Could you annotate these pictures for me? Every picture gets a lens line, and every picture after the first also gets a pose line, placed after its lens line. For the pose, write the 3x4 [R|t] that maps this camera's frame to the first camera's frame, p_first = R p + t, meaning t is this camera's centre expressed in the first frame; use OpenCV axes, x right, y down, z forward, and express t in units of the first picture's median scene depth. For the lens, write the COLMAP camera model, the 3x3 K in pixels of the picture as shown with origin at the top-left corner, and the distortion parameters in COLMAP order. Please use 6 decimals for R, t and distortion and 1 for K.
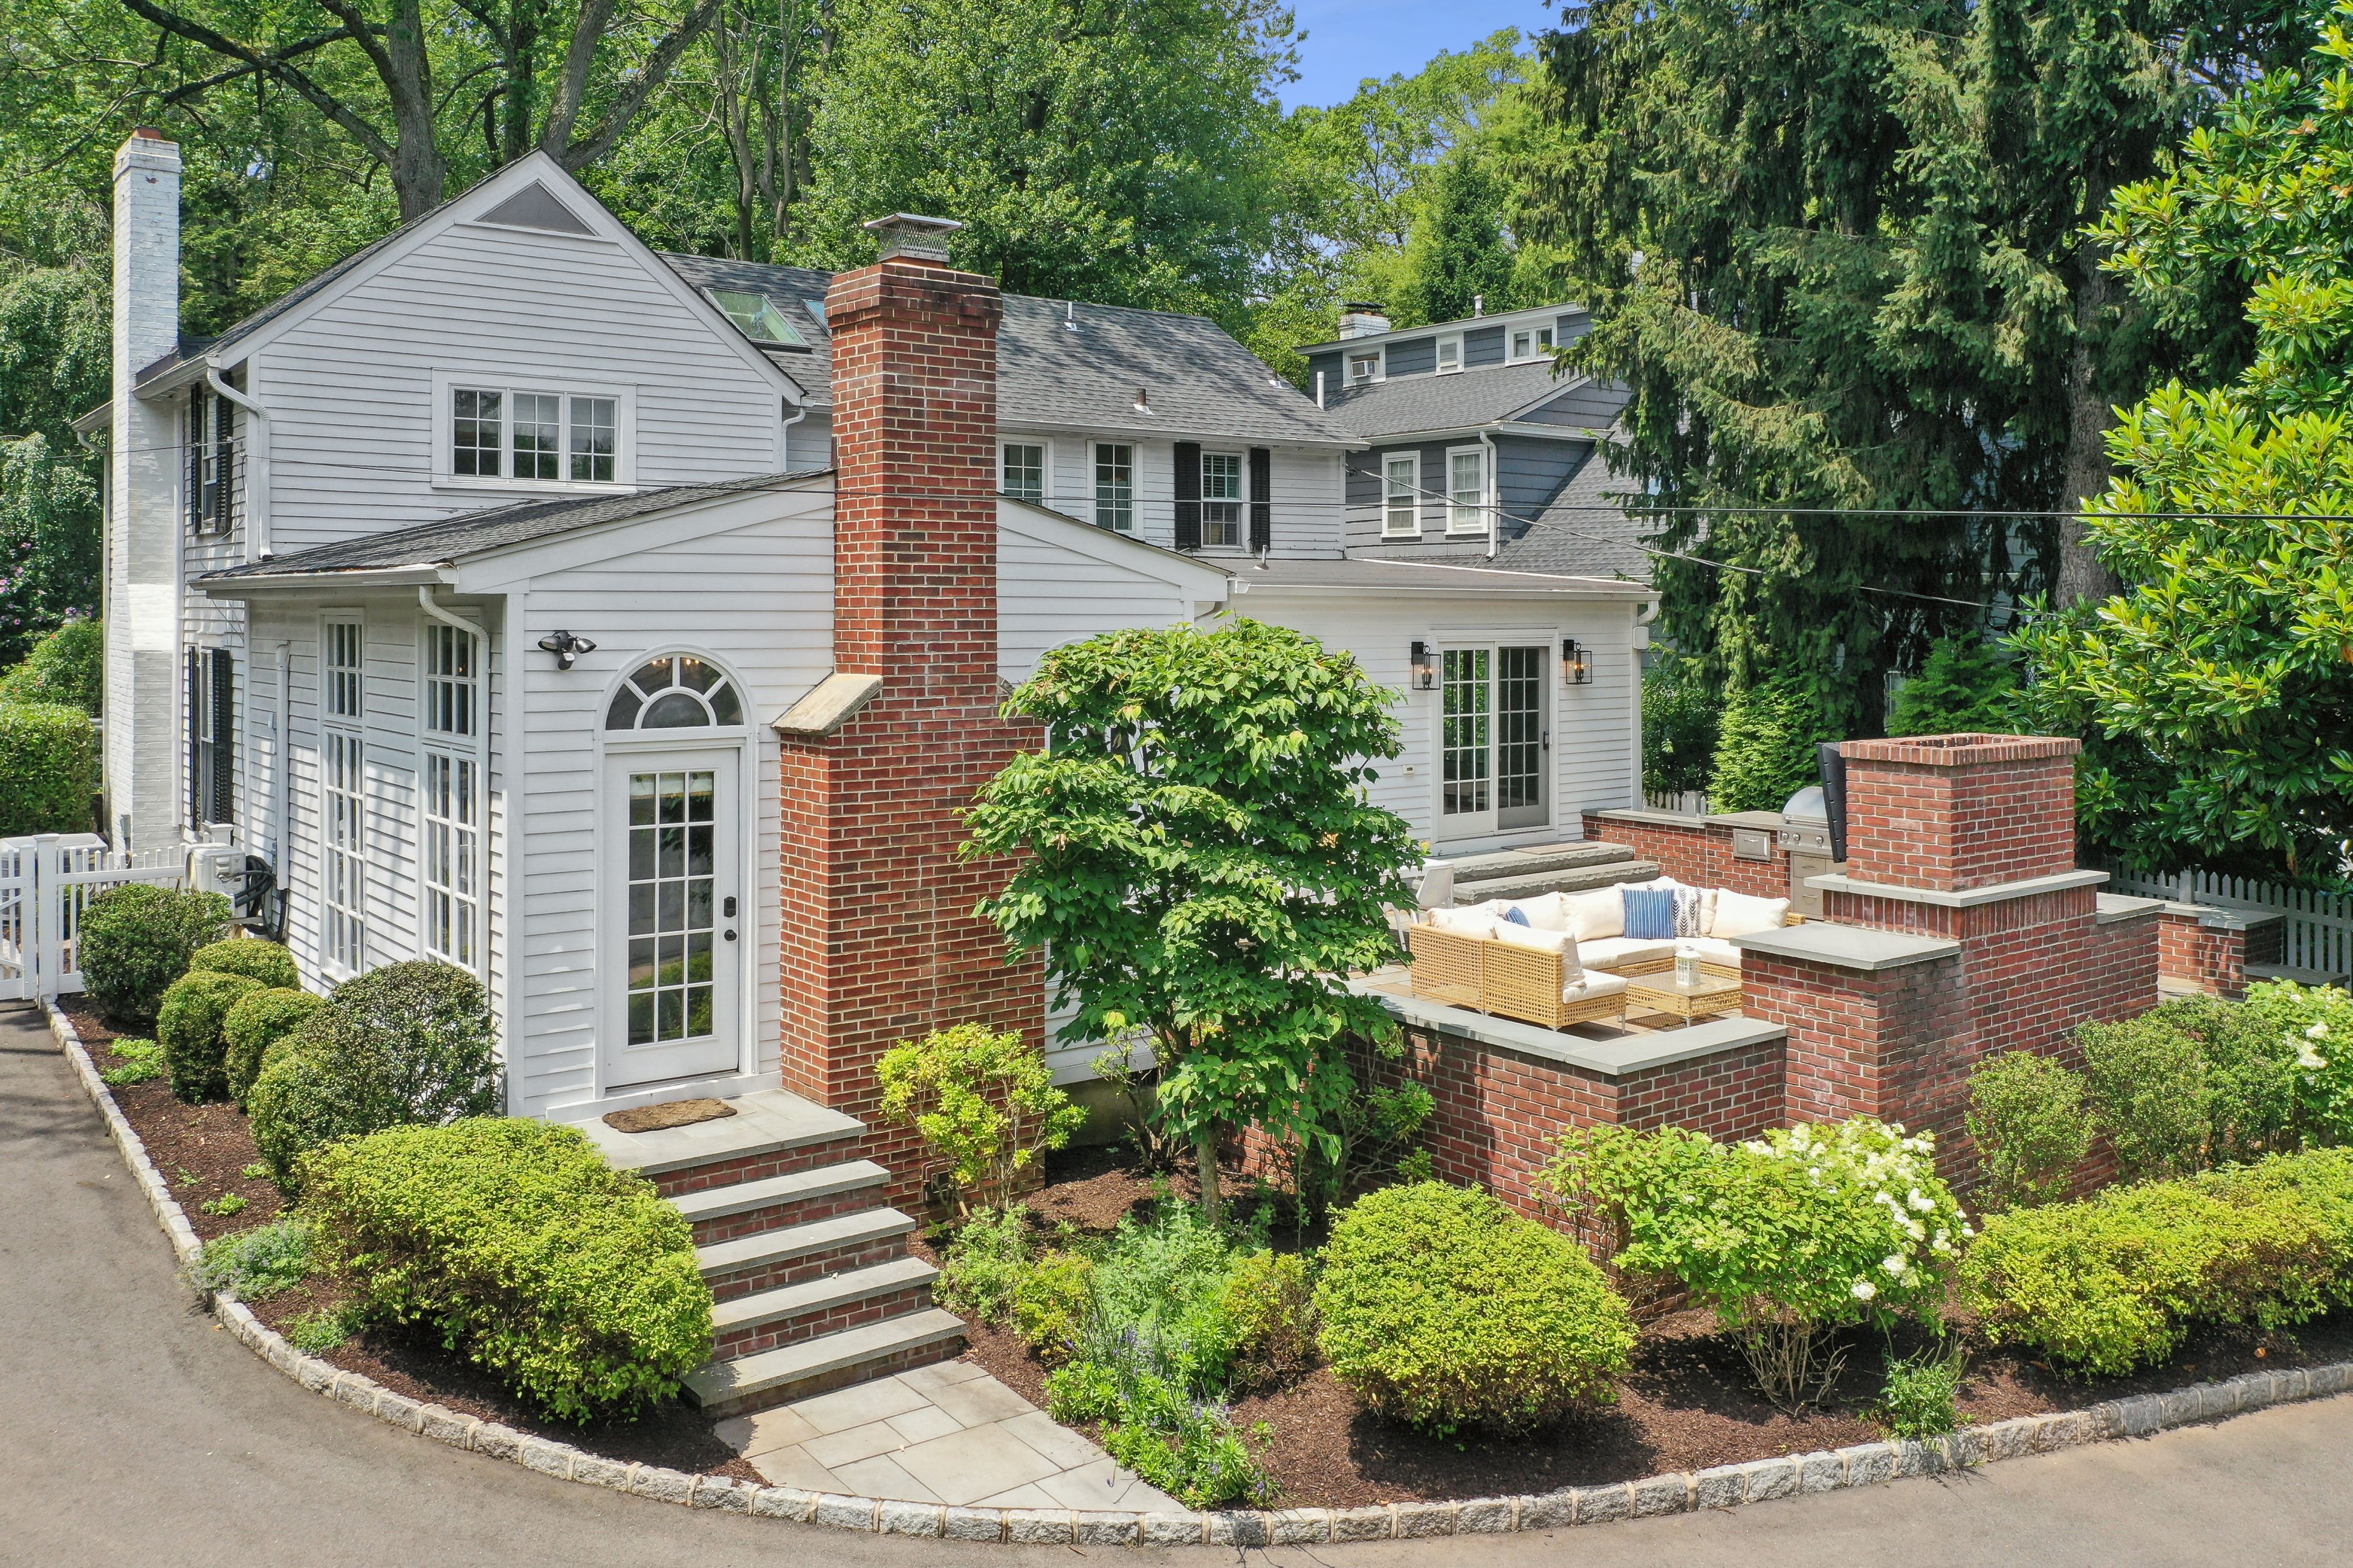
lens RADIAL K [[1817.2, 0, 1199.4], [0, 1817.2, 775.8], [0, 0, 1]] dist [-0.021743, 0.006303]
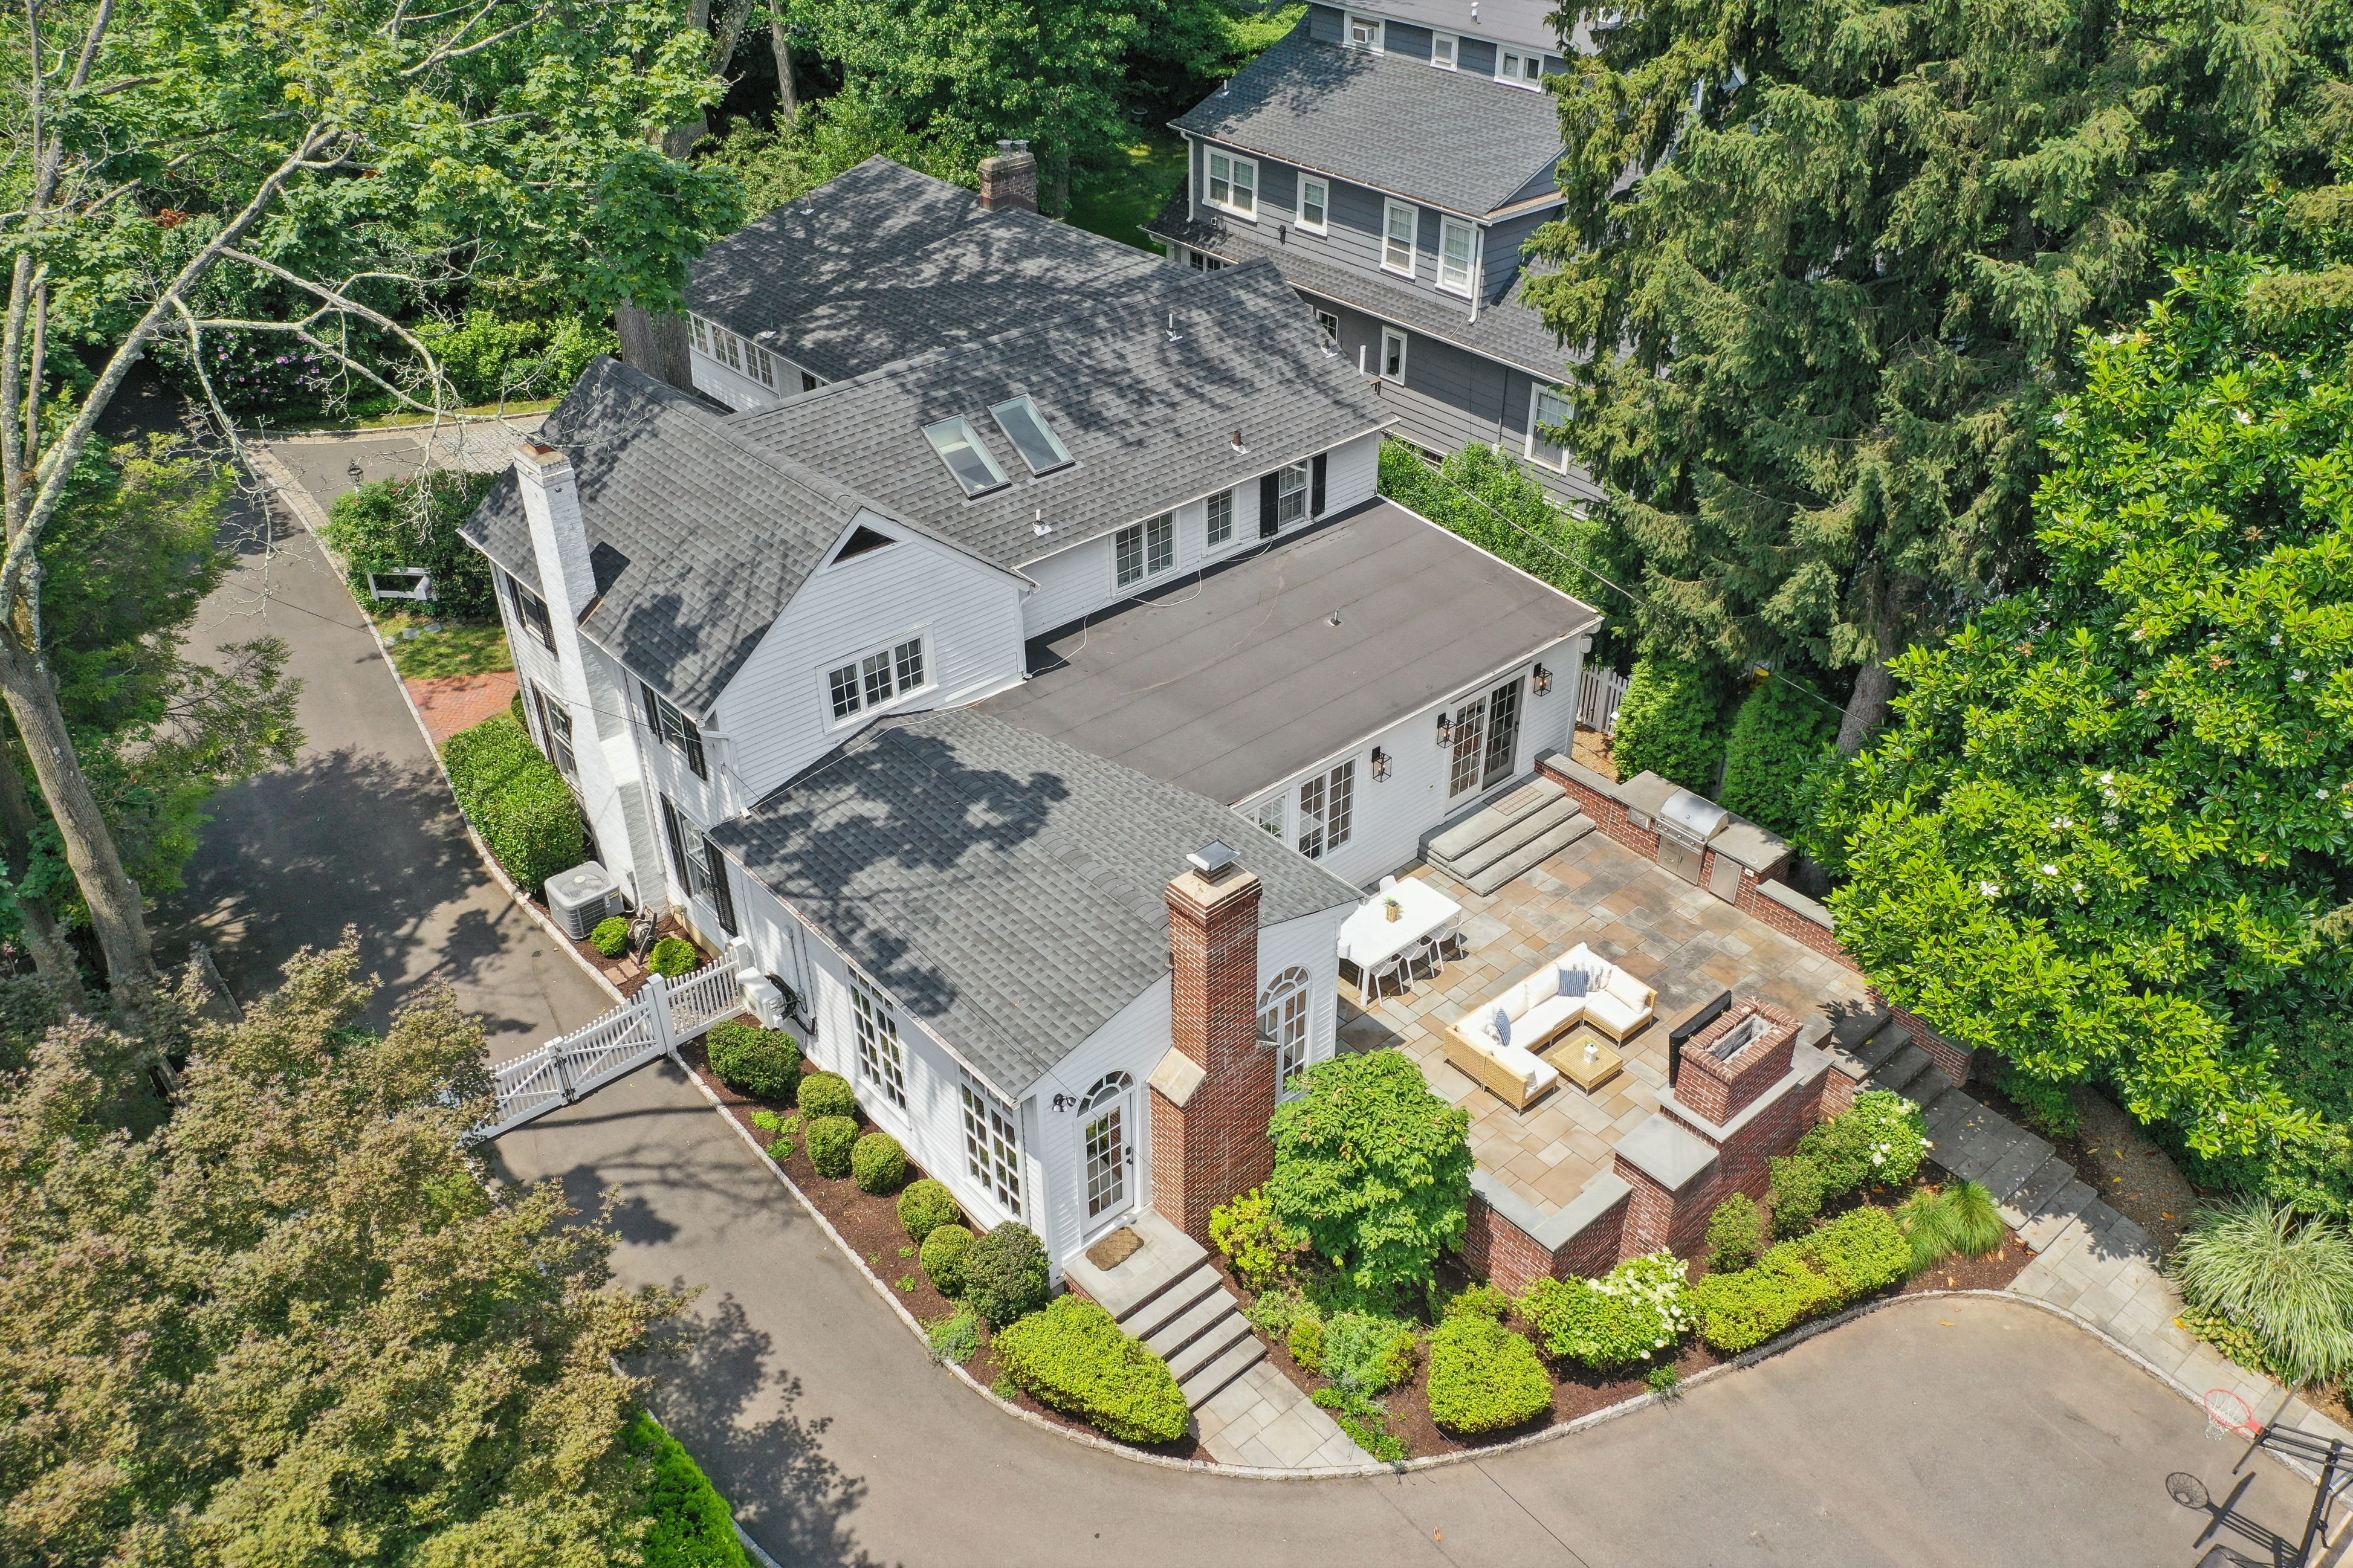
lens RADIAL K [[1817.2, 0, 1166.1], [0, 1817.2, 781.3], [0, 0, 1]] dist [-0.021743, 0.006303]
pose [[0.998495, -0.041371, 0.036003, -0.273086], [0.015420, 0.841774, 0.539611, -1.380363], [-0.052631, -0.538243, 0.841145, -0.496587]]
